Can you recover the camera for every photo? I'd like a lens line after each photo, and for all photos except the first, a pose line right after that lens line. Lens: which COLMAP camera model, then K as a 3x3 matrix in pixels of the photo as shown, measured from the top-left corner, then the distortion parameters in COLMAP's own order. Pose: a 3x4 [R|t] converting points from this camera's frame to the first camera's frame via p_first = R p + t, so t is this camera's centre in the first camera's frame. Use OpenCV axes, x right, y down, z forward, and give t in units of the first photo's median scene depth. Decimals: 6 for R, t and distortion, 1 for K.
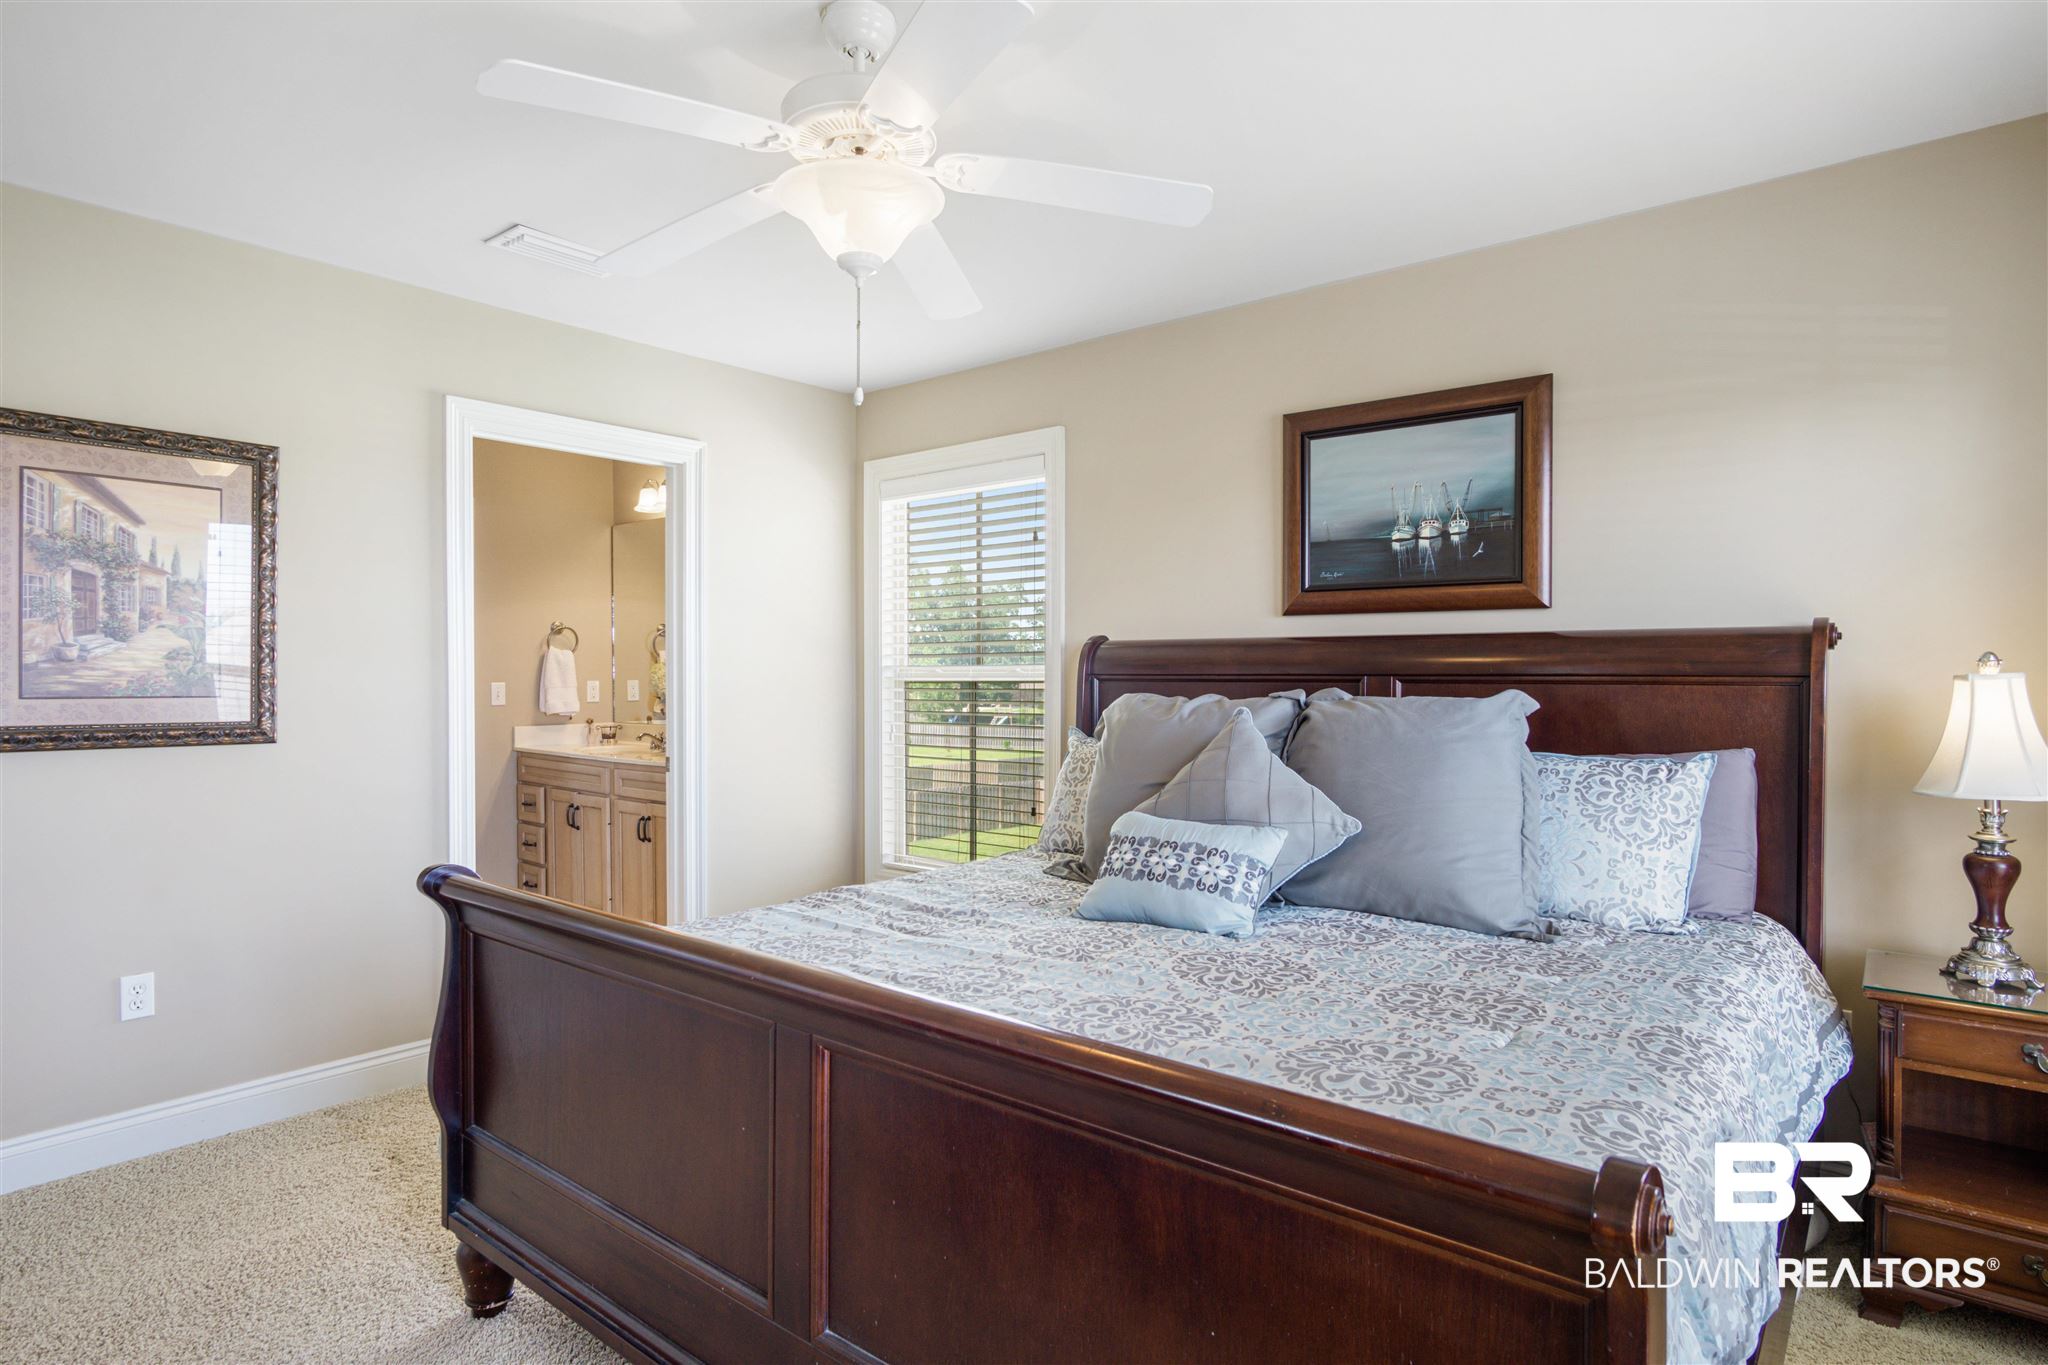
lens RADIAL K [[1096.9, 0, 1021.9], [0, 1096.9, 683.2], [0, 0, 1]] dist [-0.002034, 0.002783]
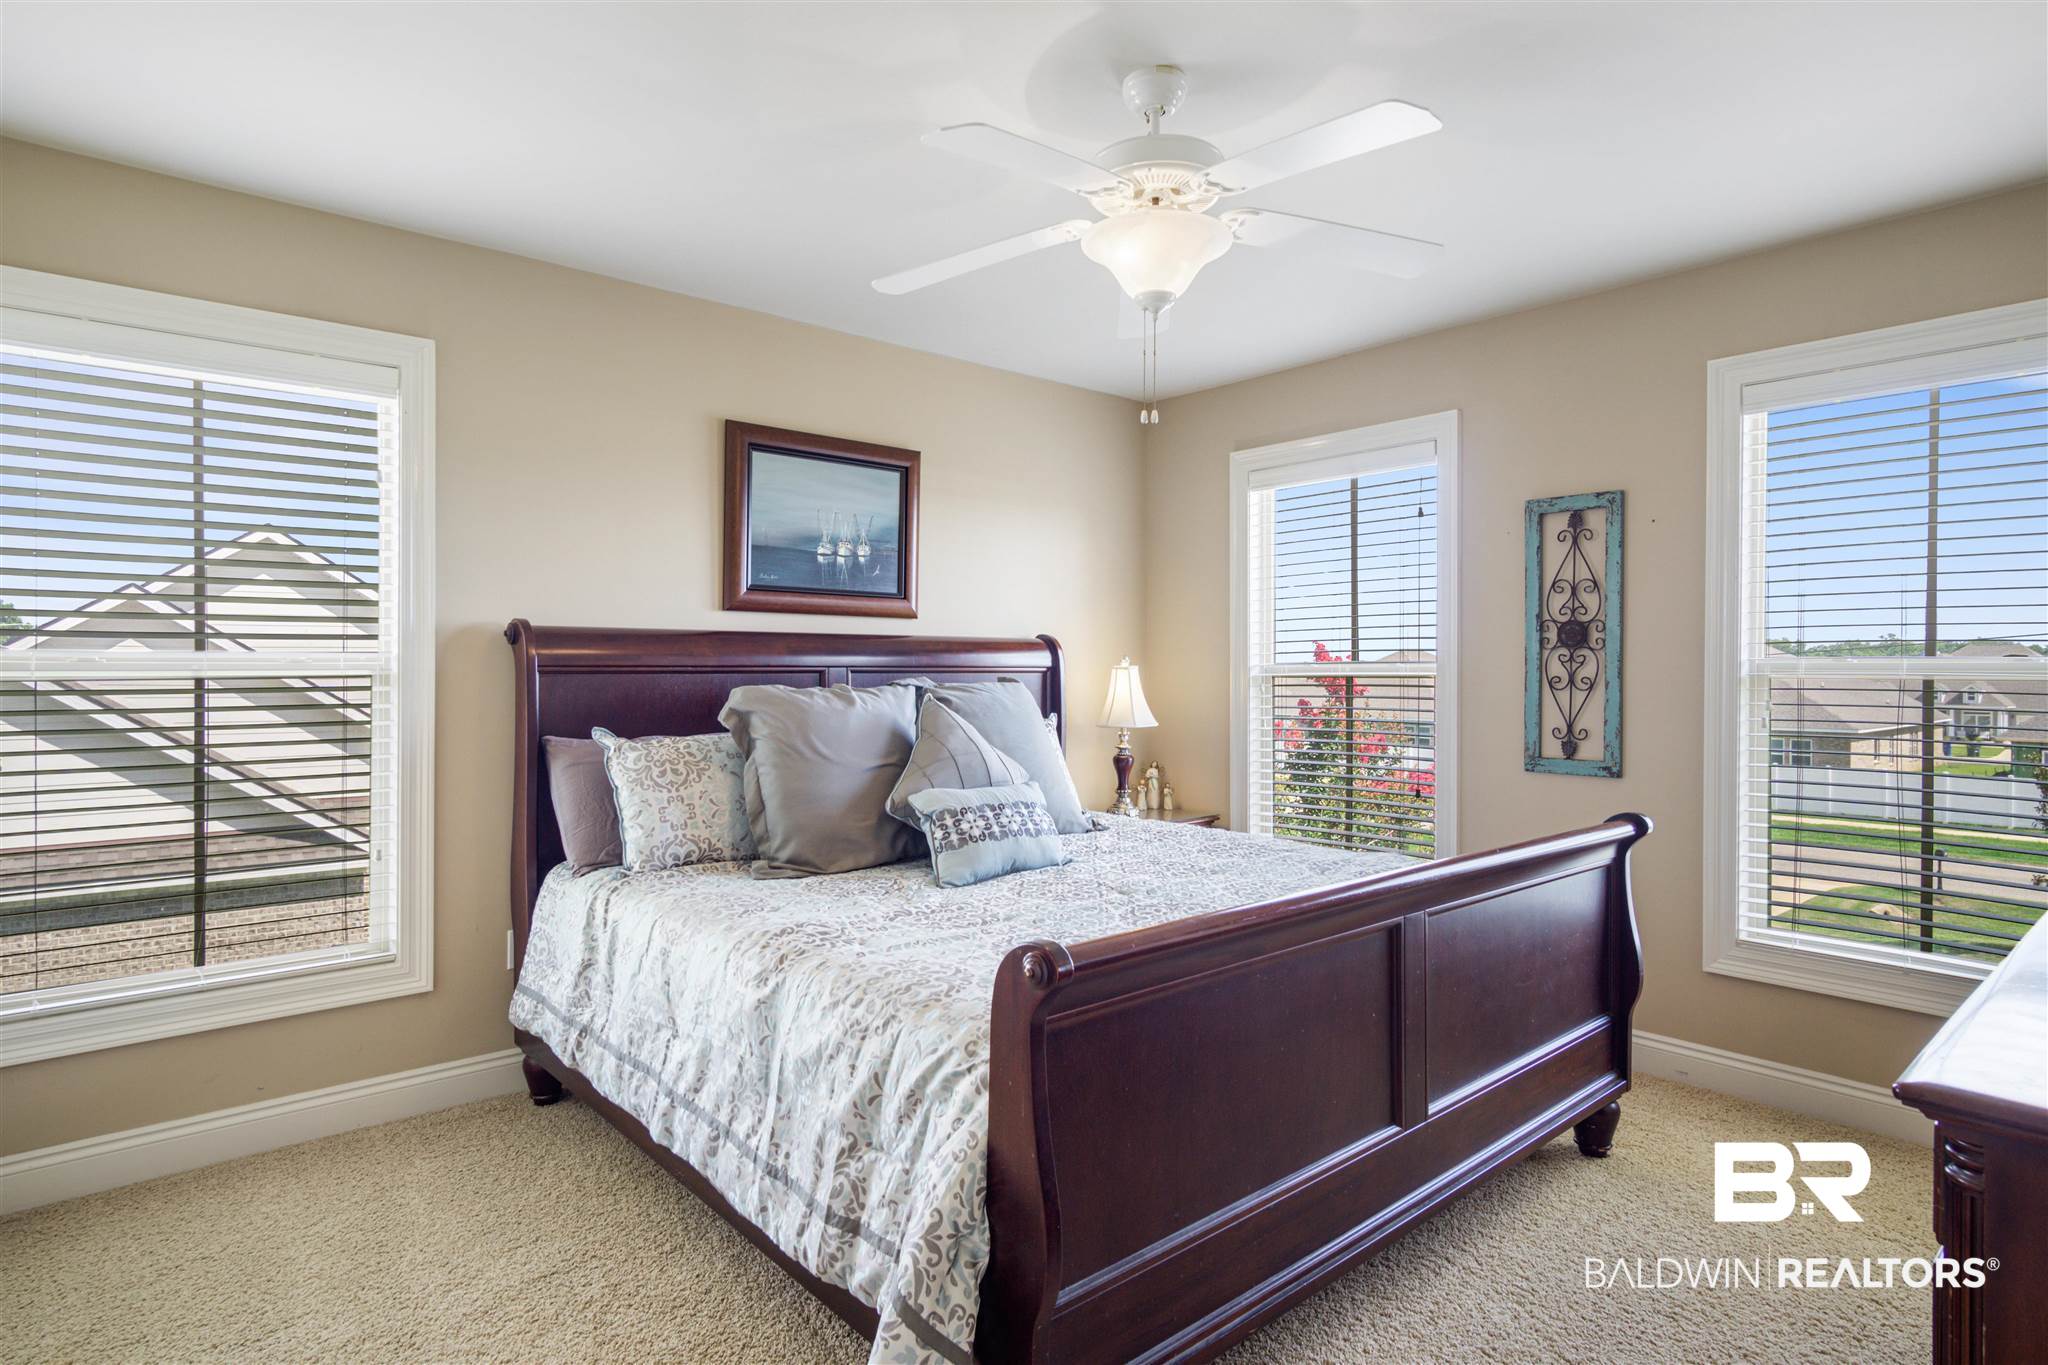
lens RADIAL K [[1096.9, 0, 1023.5], [0, 1096.9, 672.5], [0, 0, 1]] dist [-0.002034, 0.002783]
pose [[0.174837, -0.011002, 0.984536, -0.811364], [0.004262, 0.999937, 0.010418, -0.012745], [-0.984588, 0.002375, 0.174873, 0.578444]]
